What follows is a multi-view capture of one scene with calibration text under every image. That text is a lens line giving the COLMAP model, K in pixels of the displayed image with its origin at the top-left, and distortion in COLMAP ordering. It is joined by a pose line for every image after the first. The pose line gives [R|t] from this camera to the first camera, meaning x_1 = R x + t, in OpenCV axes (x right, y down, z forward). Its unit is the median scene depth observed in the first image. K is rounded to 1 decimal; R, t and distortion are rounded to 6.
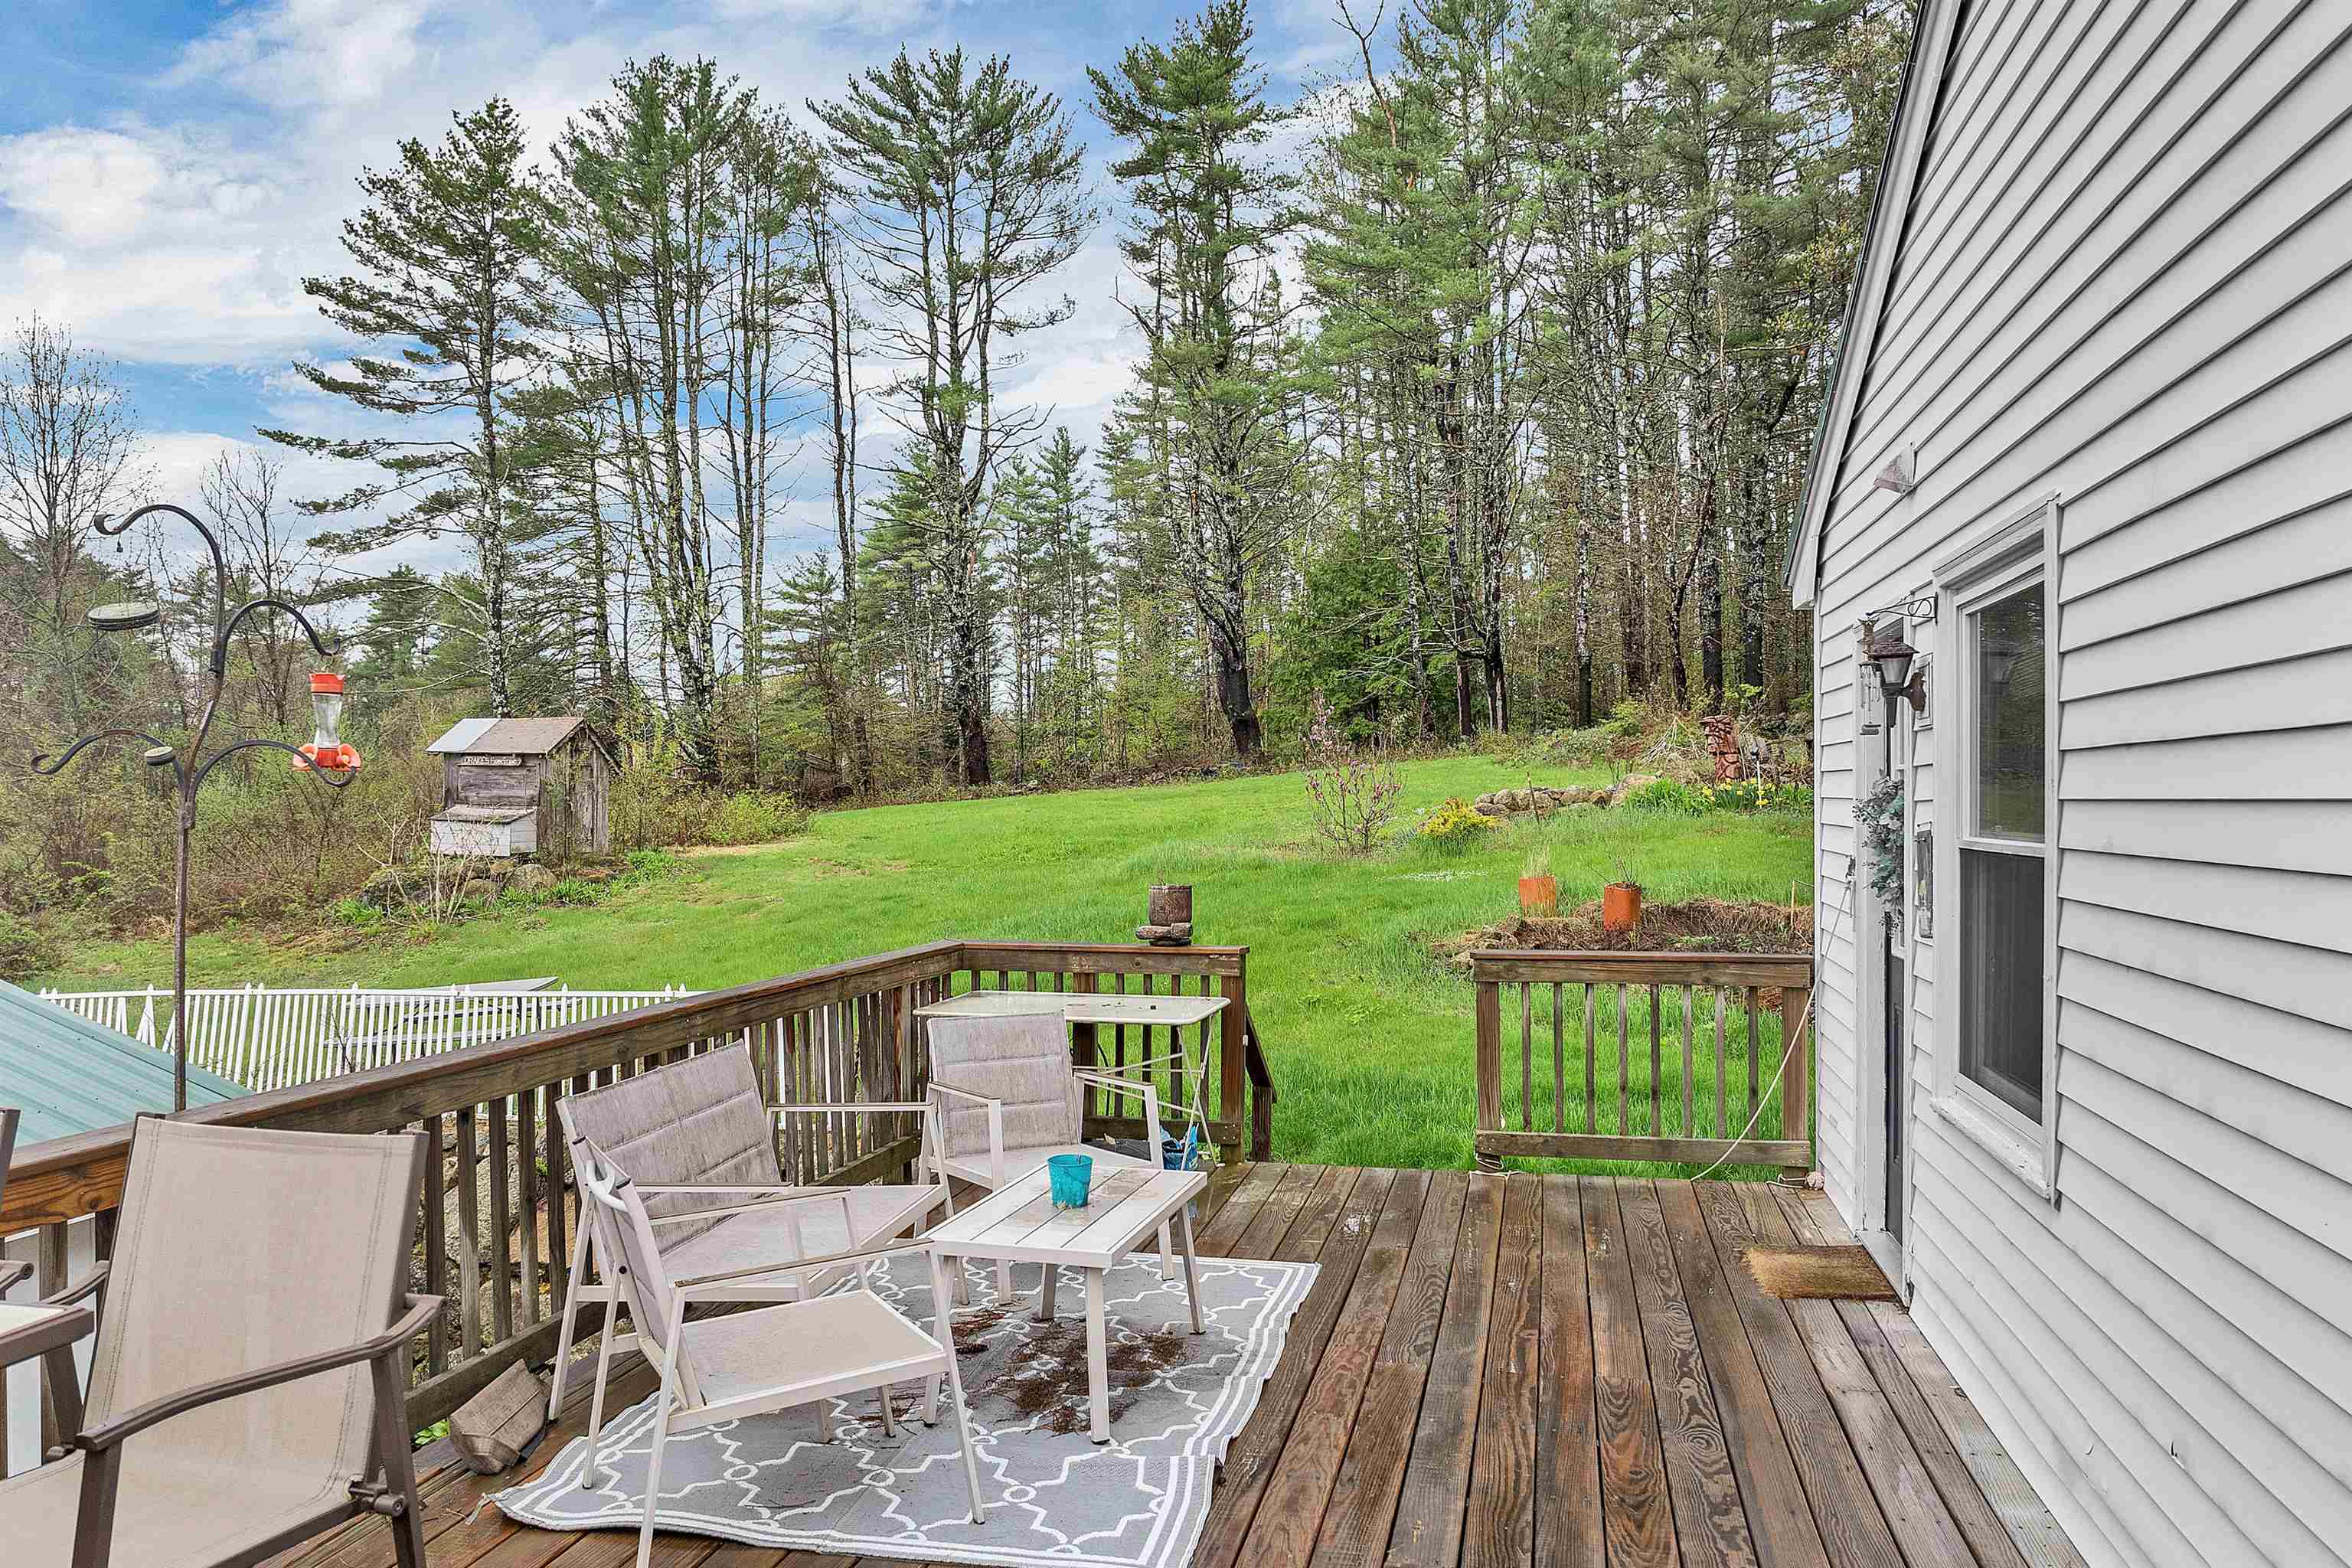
lens RADIAL K [[1652.2, 0, 1197.4], [0, 1652.2, 802.5], [0, 0, 1]] dist [-0.033166, 0.013211]
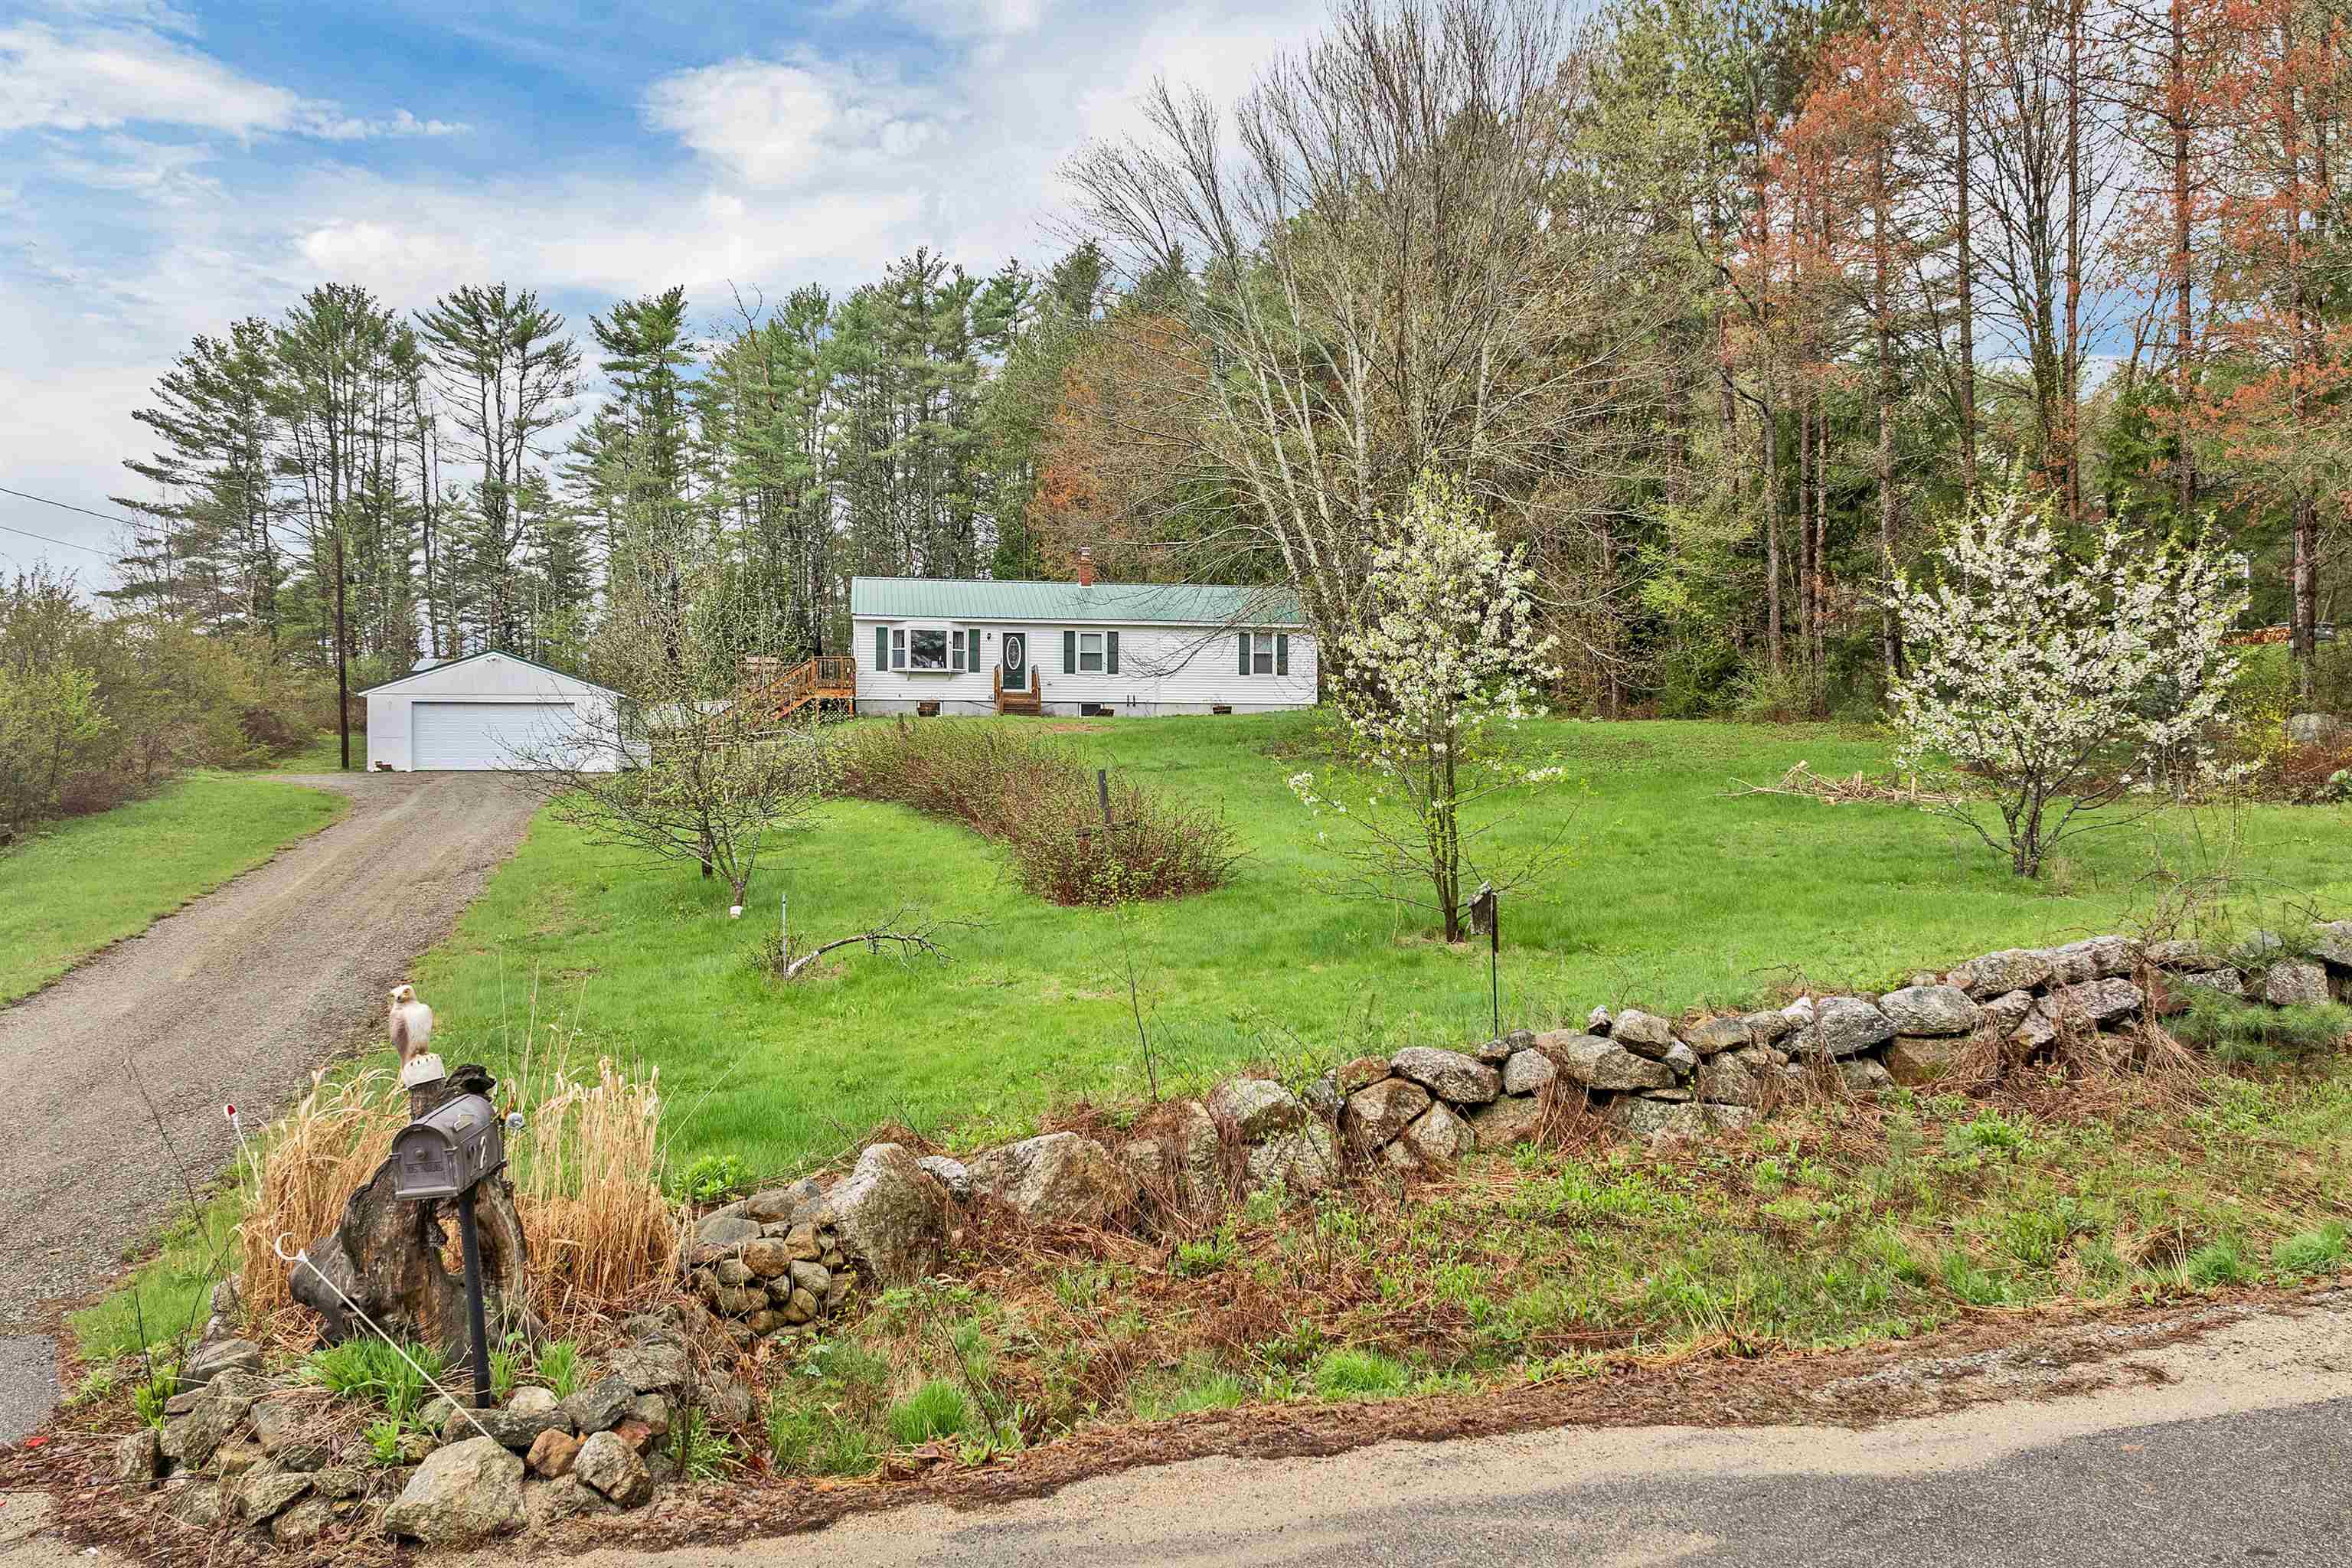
lens RADIAL K [[1652.2, 0, 1186.4], [0, 1652.2, 825.2], [0, 0, 1]] dist [-0.033166, 0.013211]
pose [[0.921845, -0.007406, 0.387488, -0.164133], [0.000723, 0.999849, 0.017389, 0.080855], [-0.387558, -0.015749, 0.921711, -0.910761]]
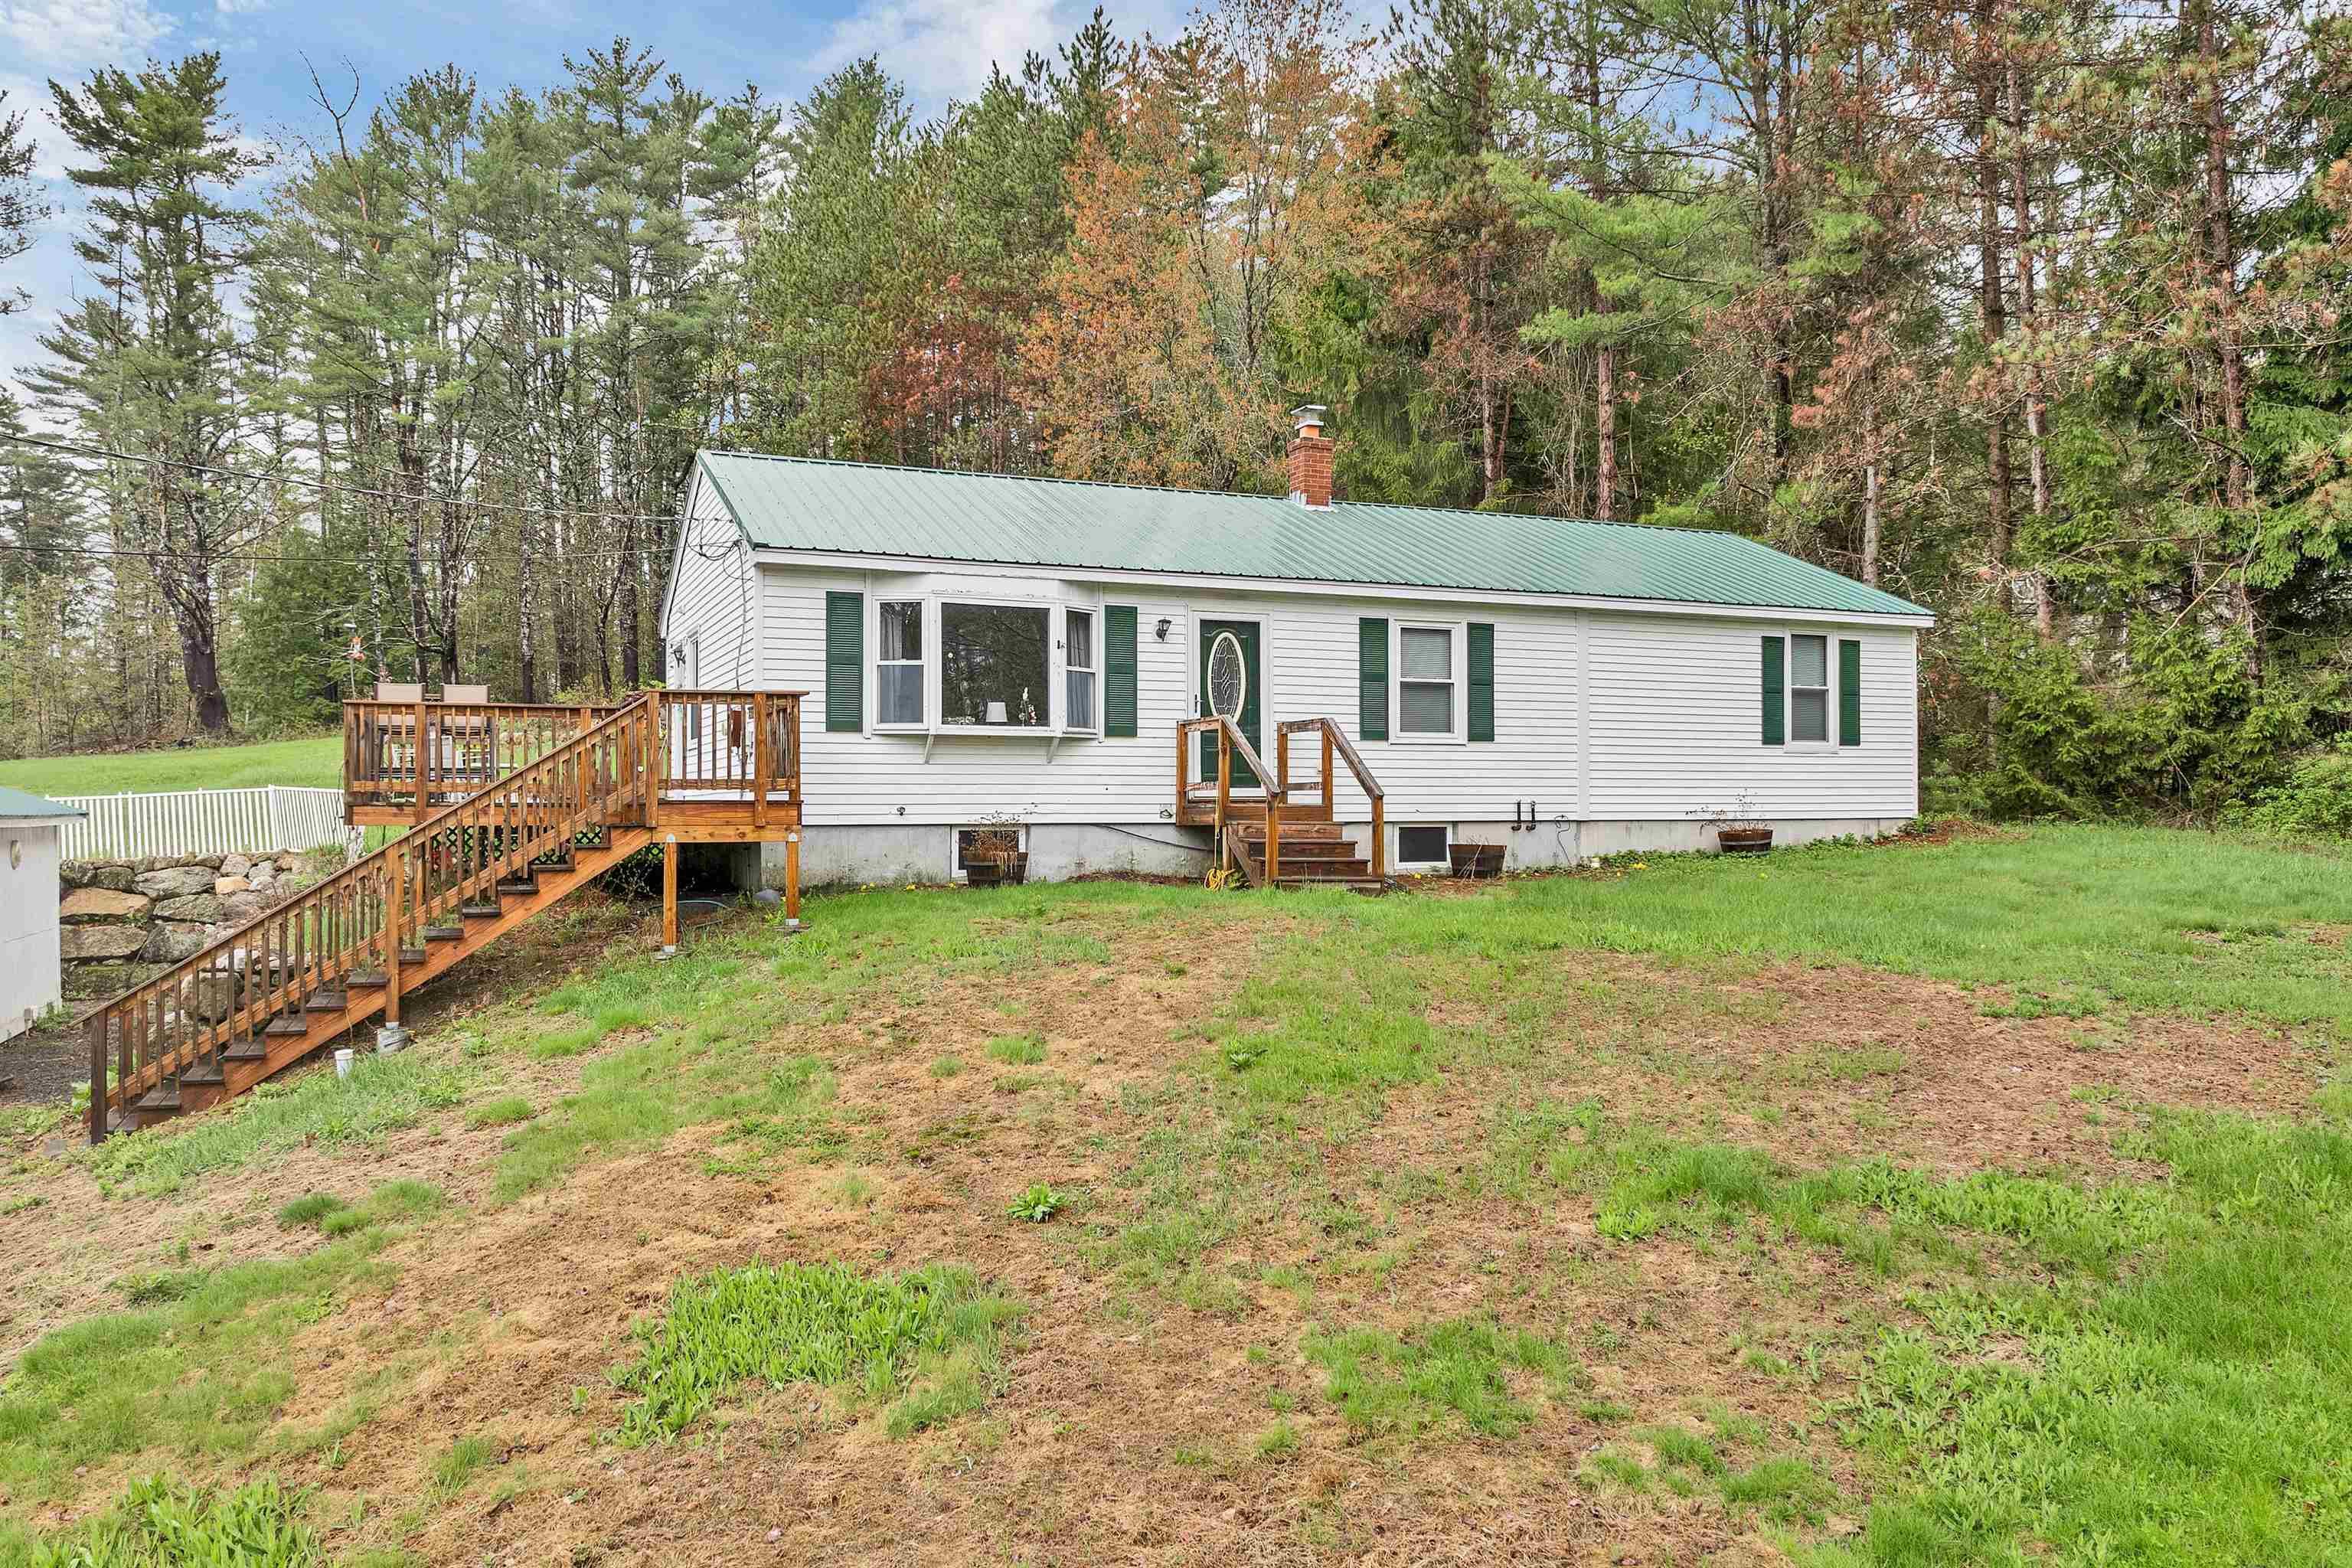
lens RADIAL K [[1652.2, 0, 1130.7], [0, 1652.2, 795.9], [0, 0, 1]] dist [-0.033166, 0.013211]
pose [[0.825266, -0.000123, 0.564744, -0.083304], [0.003390, 0.999983, -0.004736, 0.022923], [-0.564734, 0.005823, 0.825252, -0.257396]]
